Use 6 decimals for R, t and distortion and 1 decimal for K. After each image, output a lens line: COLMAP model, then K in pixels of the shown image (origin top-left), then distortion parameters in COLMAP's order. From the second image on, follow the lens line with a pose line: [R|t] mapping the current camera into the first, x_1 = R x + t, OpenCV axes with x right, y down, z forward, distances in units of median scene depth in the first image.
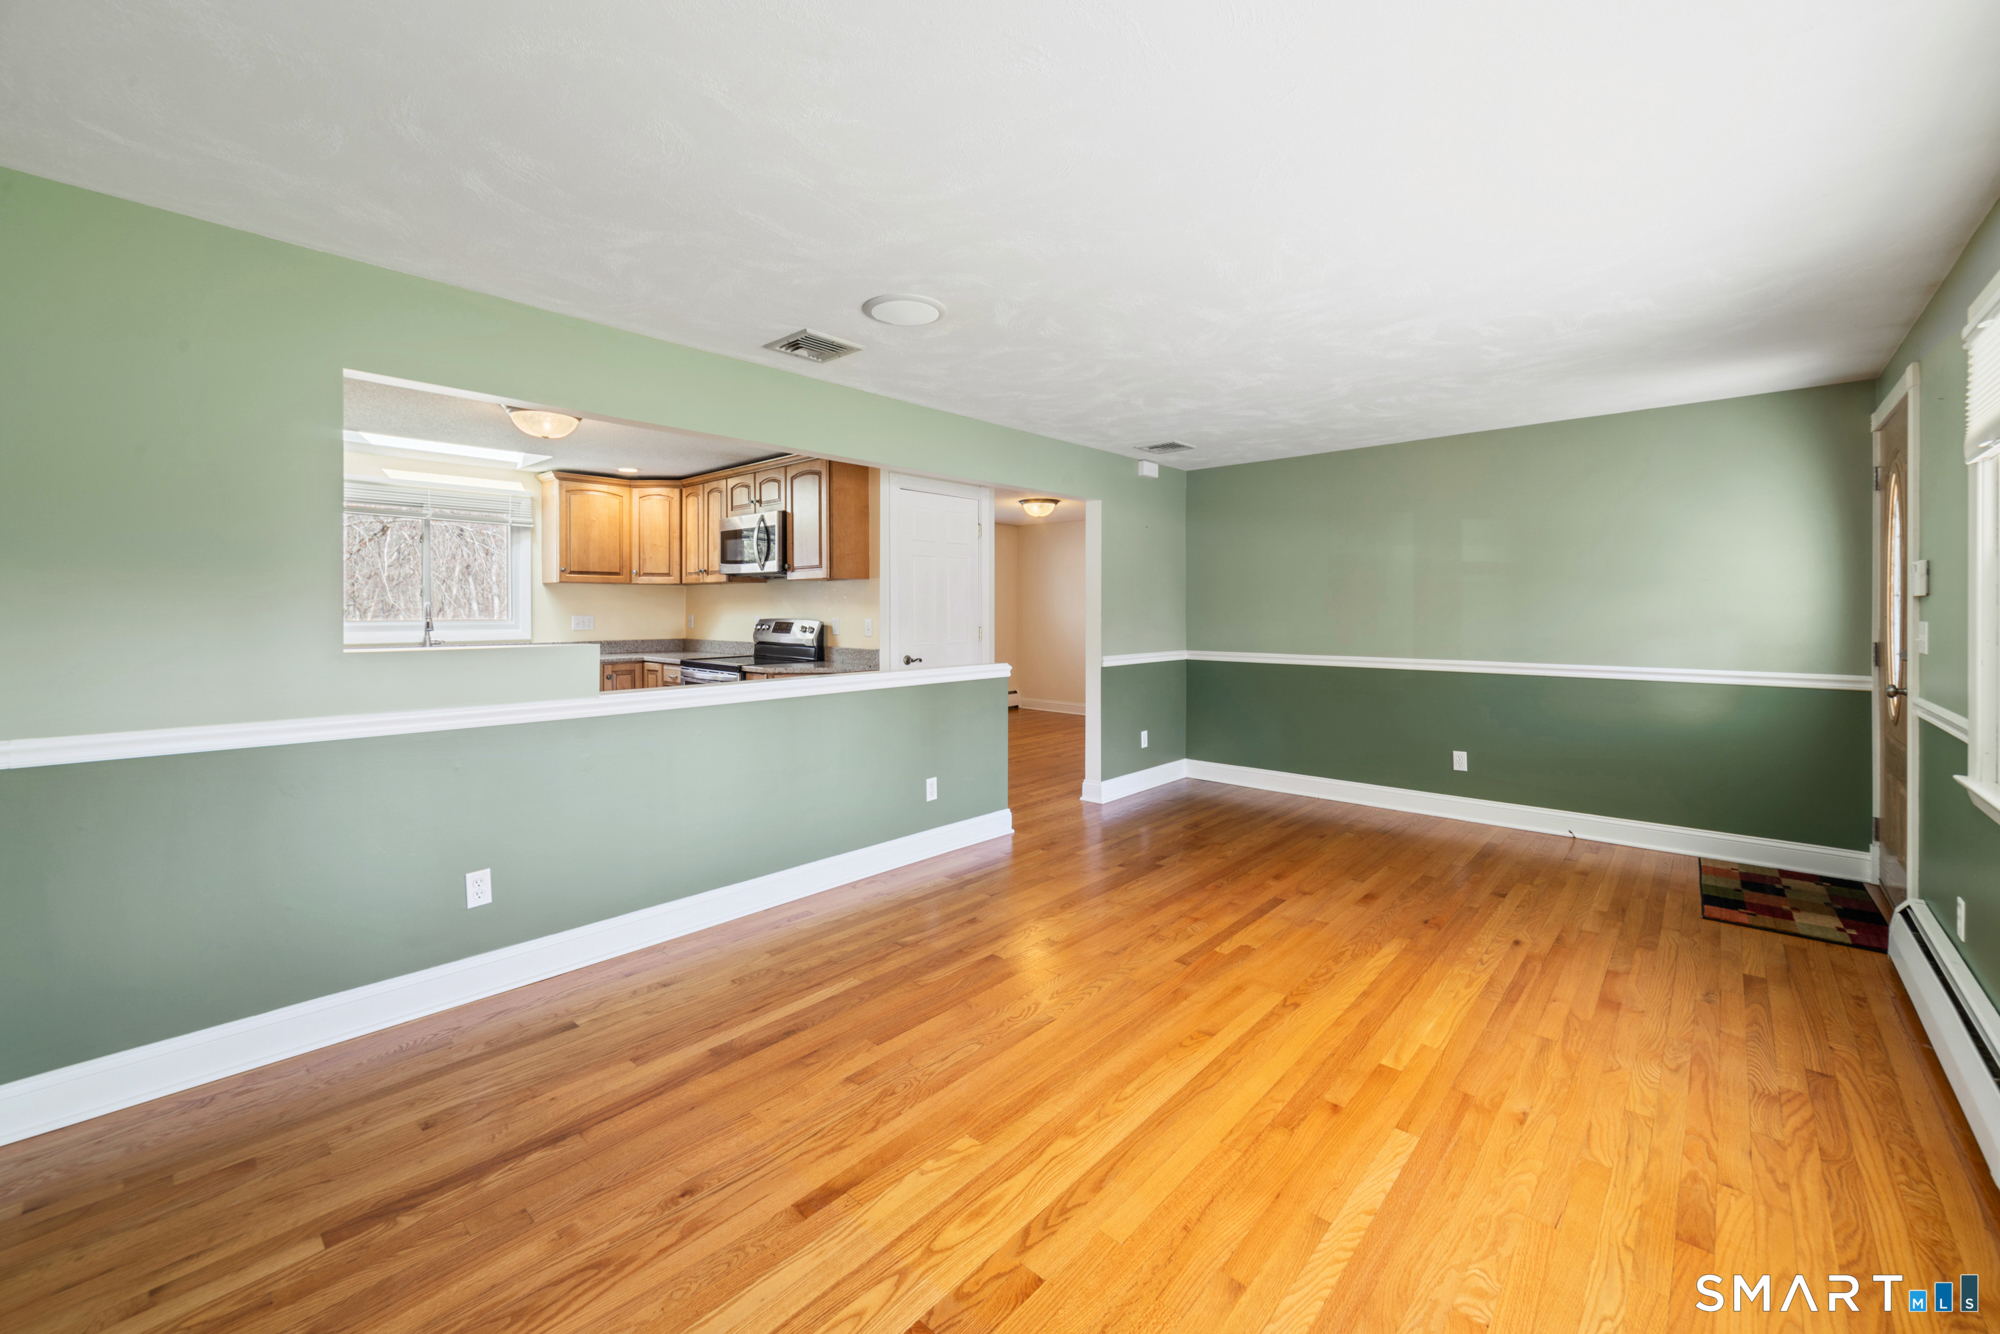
lens RADIAL K [[800.4, 0, 985.2], [0, 800.4, 603.8], [0, 0, 1]] dist [0.001647, 0.000500]
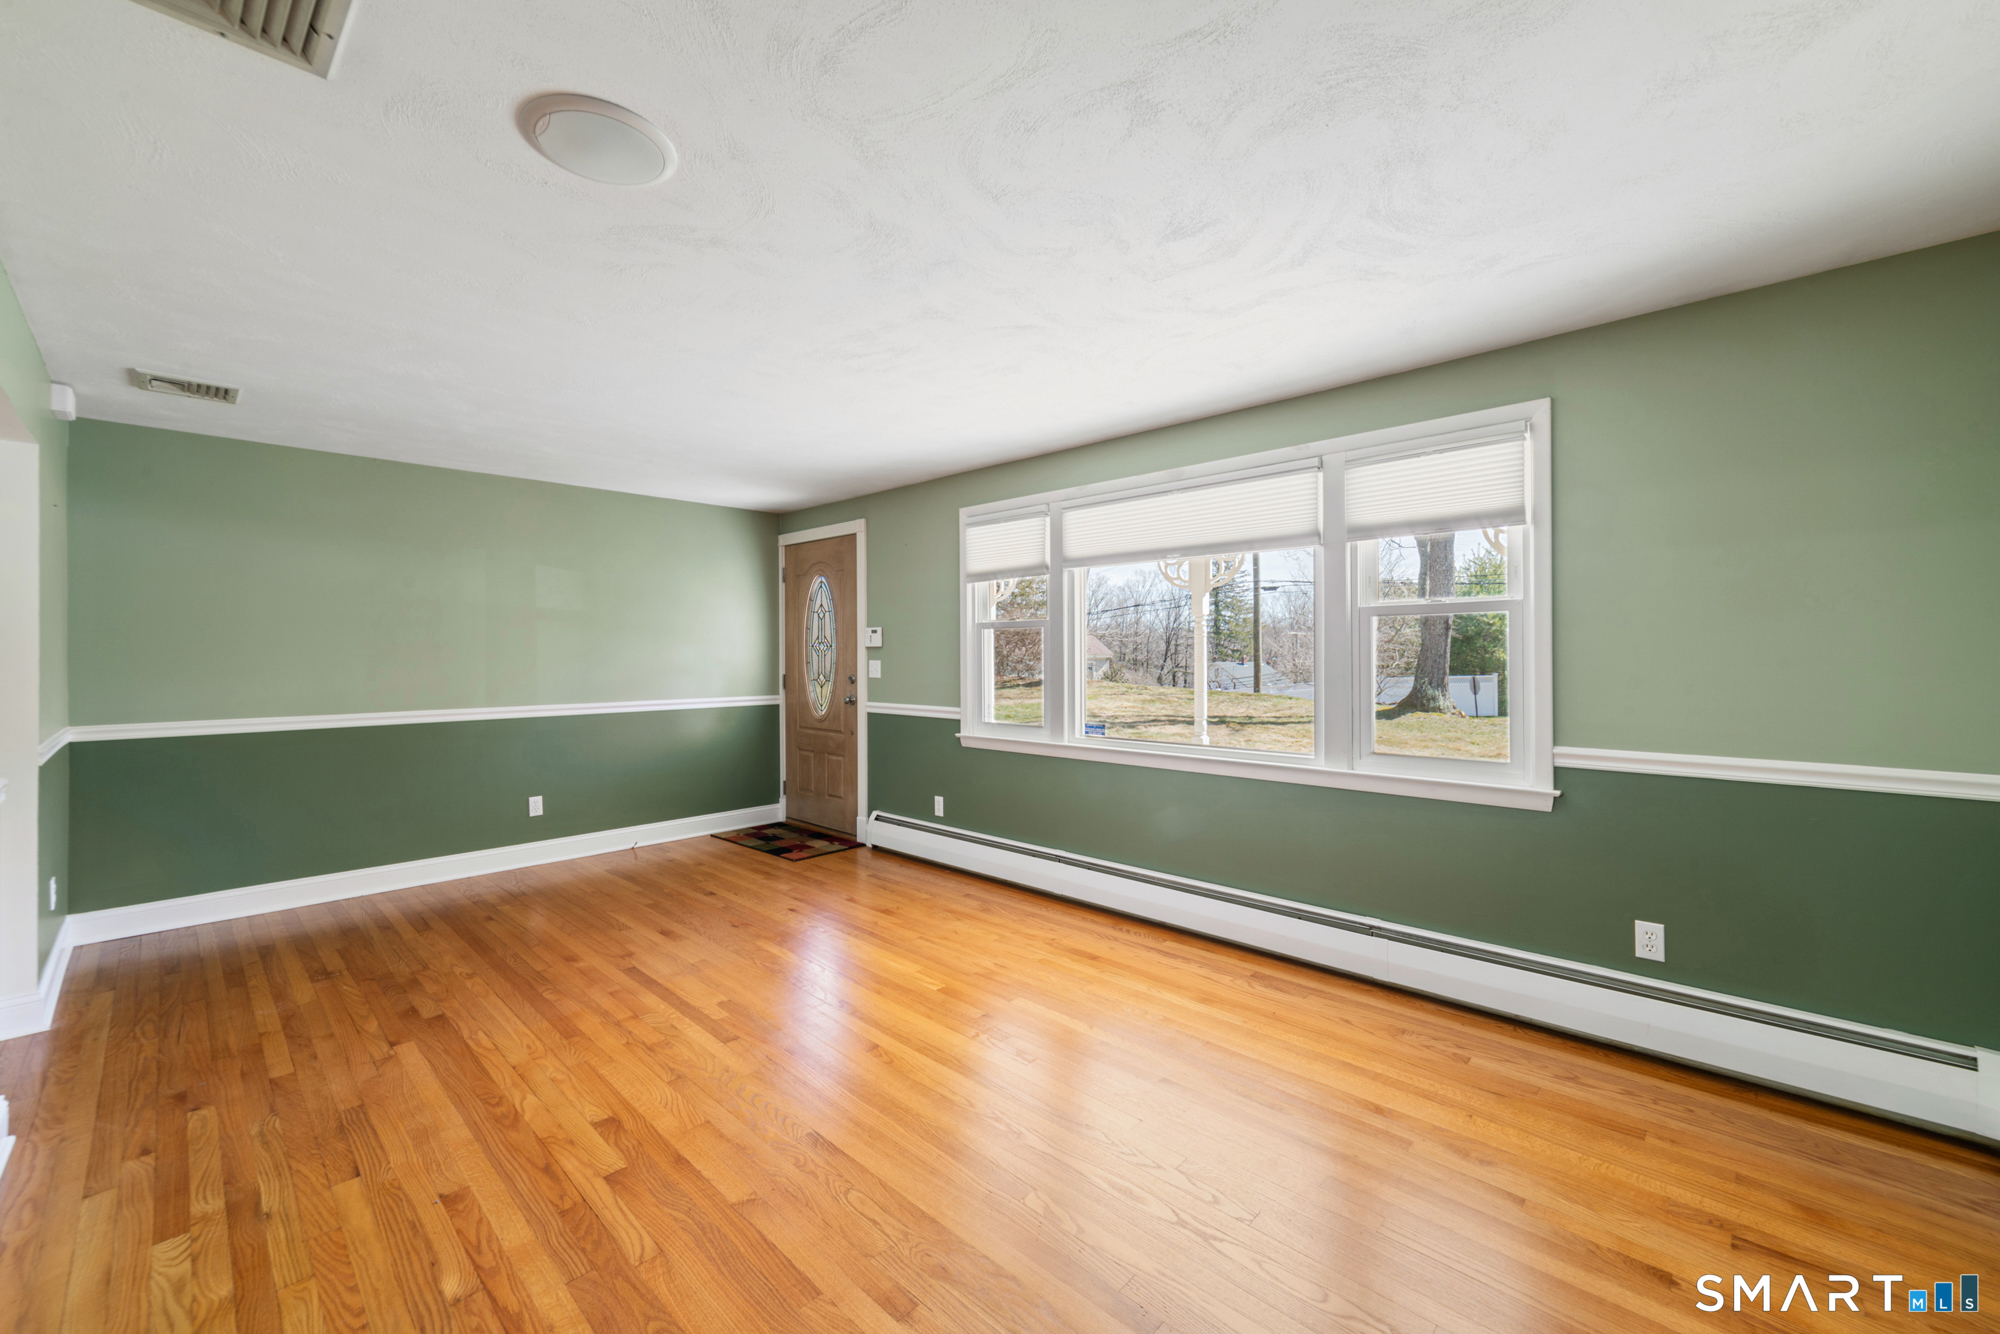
lens RADIAL K [[797.5, 0, 994.1], [0, 797.5, 651.4], [0, 0, 1]] dist [-0.000065, 0.000243]
pose [[0.018621, 0.002783, 0.999823, -0.380132], [-0.002566, 0.999993, -0.002736, 0.003949], [-0.999823, -0.002514, 0.018628, 0.395630]]
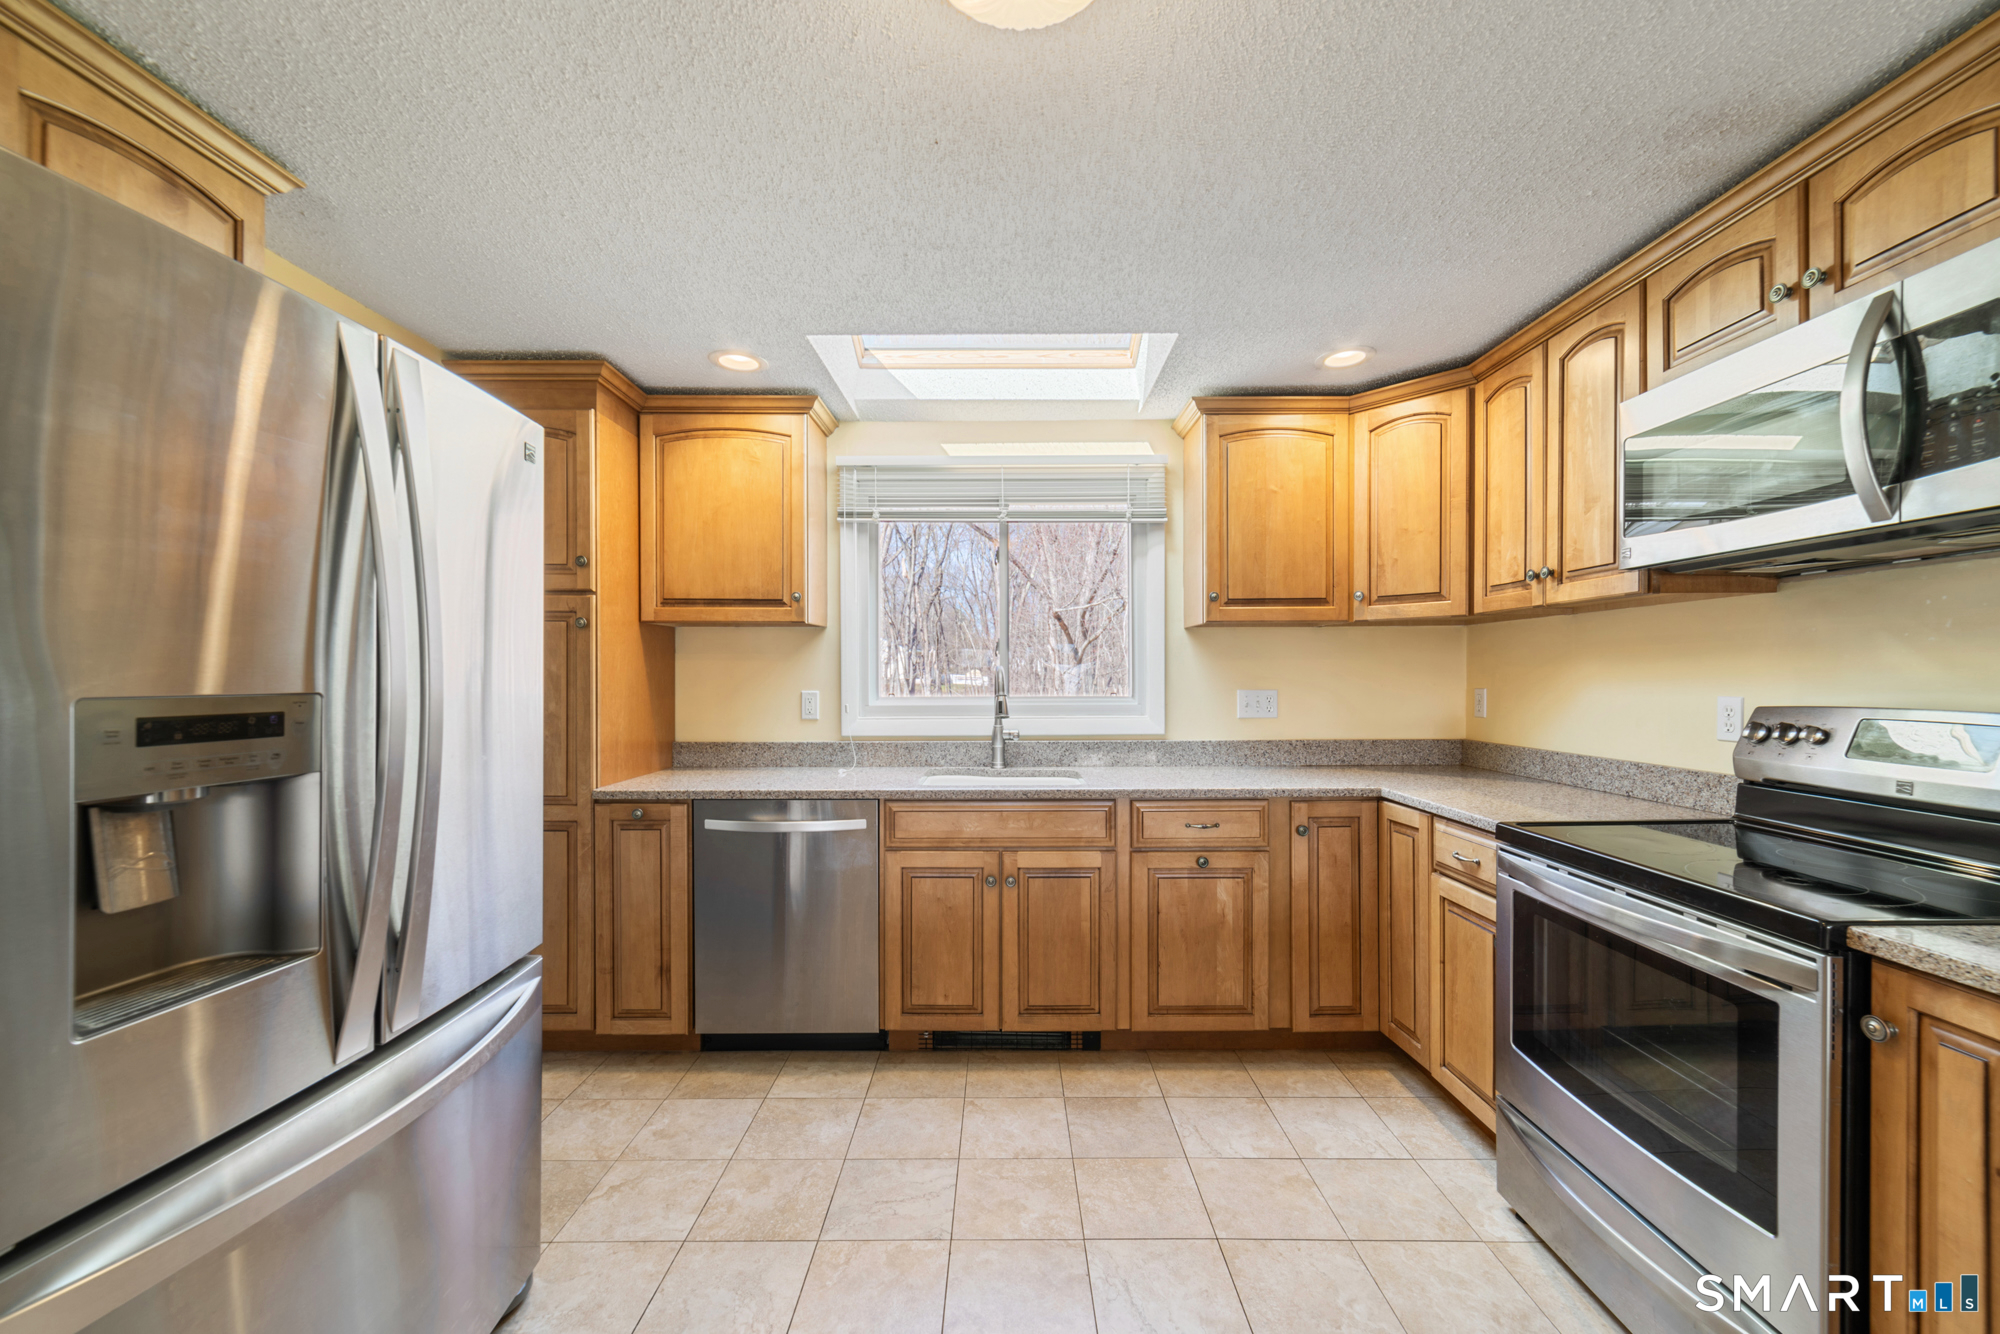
lens RADIAL K [[790.7, 0, 1007.6], [0, 790.7, 685.6], [0, 0, 1]] dist [-0.001228, 0.000121]
pose [[0.680054, 0.005944, -0.733138, -0.305976], [0.006786, 0.999873, 0.014401, 0.005212], [0.733130, -0.014769, 0.679928, 0.685908]]
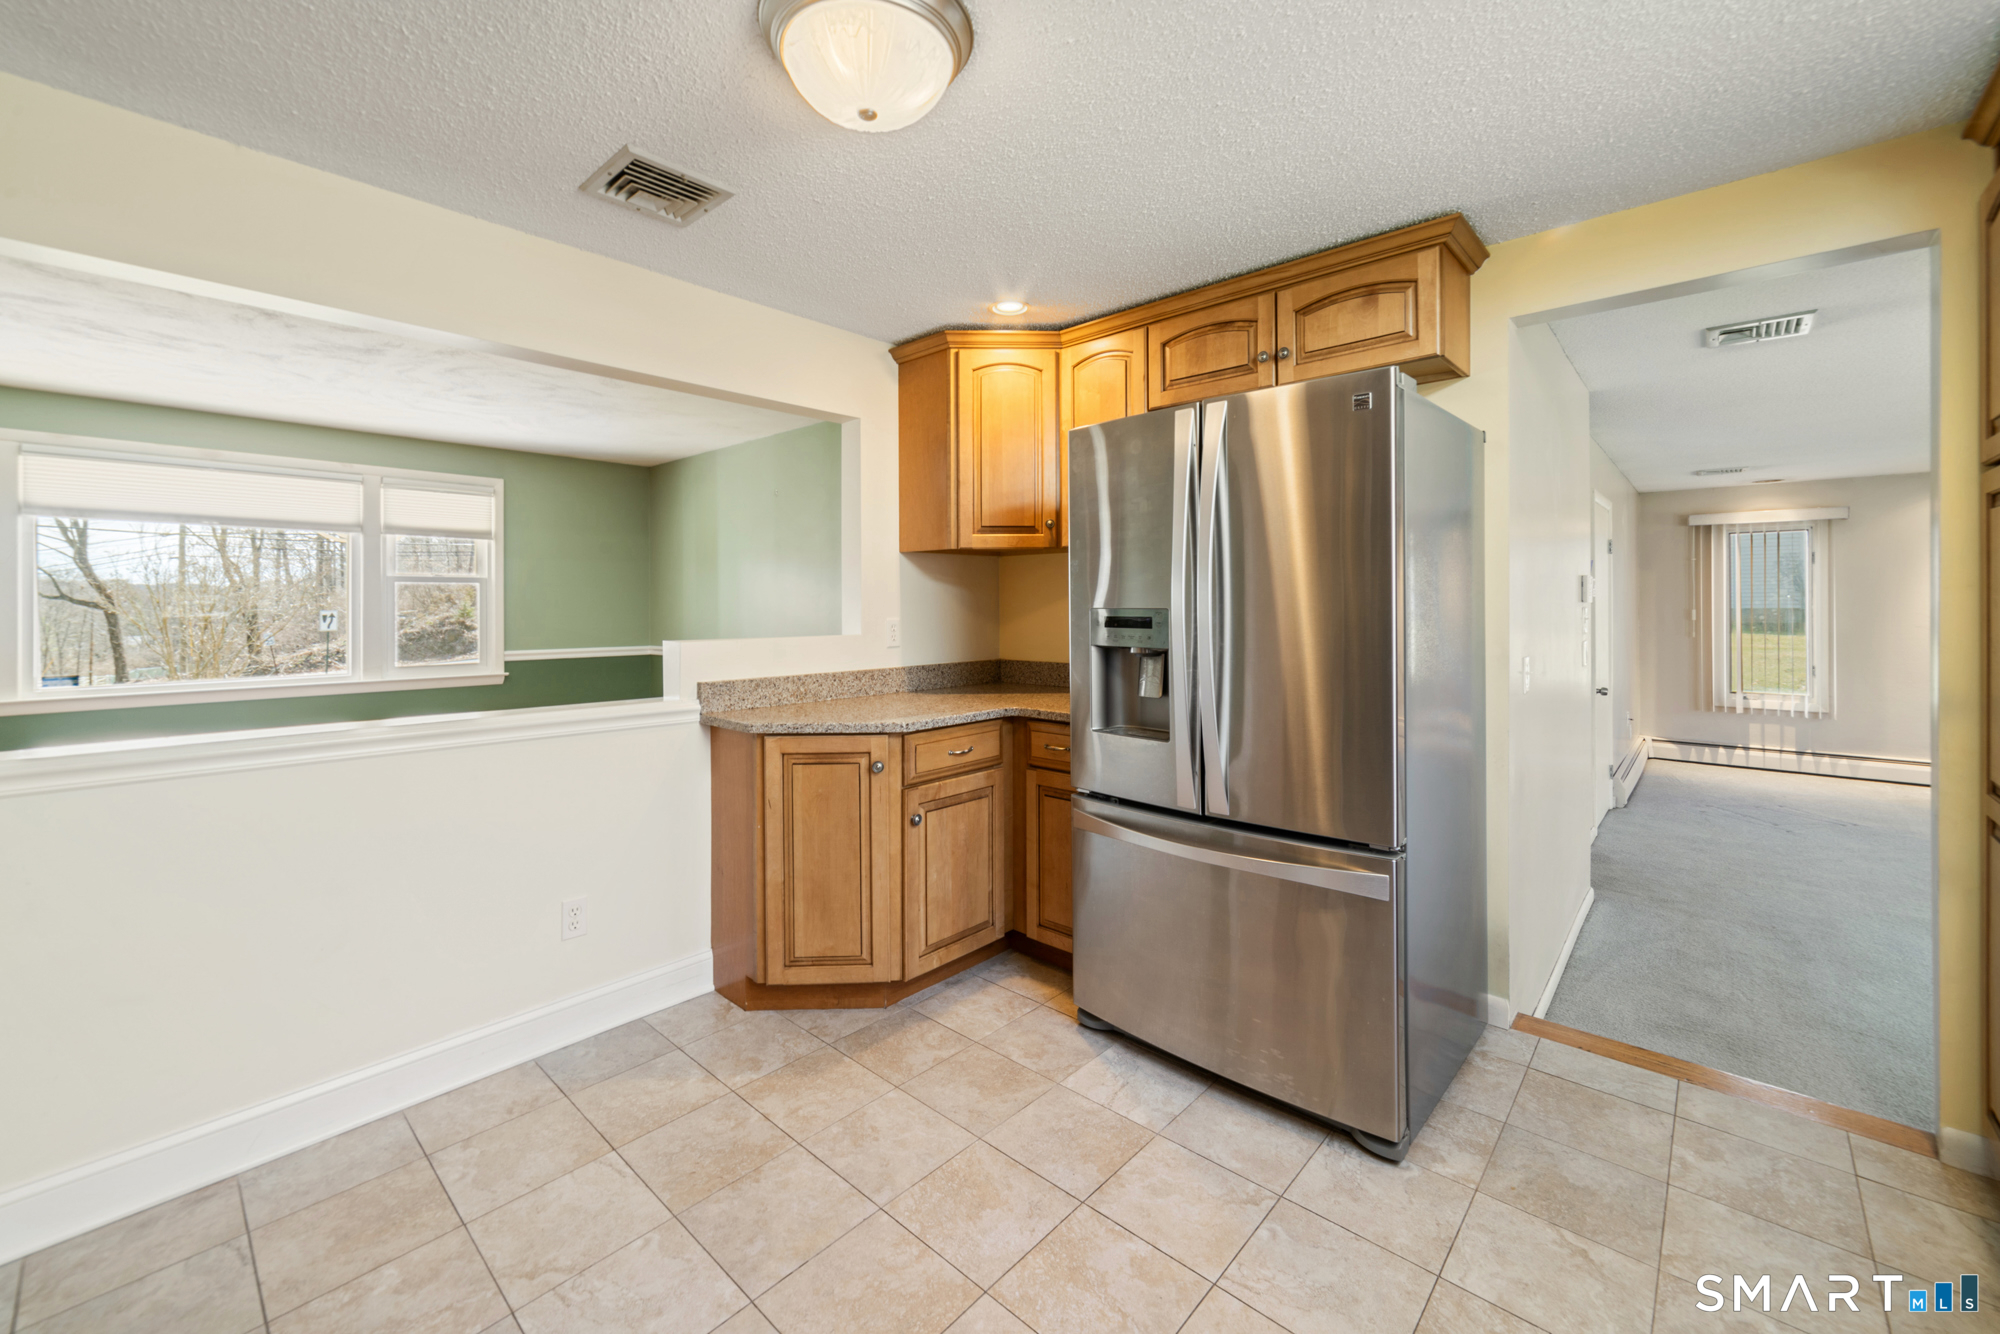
lens RADIAL K [[800.4, 0, 985.2], [0, 800.4, 603.8], [0, 0, 1]] dist [0.001647, 0.000500]
pose [[-0.999994, 0.001293, 0.003280, -0.496255], [0.001266, 0.999965, -0.008326, 0.010319], [-0.003291, -0.008322, -0.999960, 1.120586]]
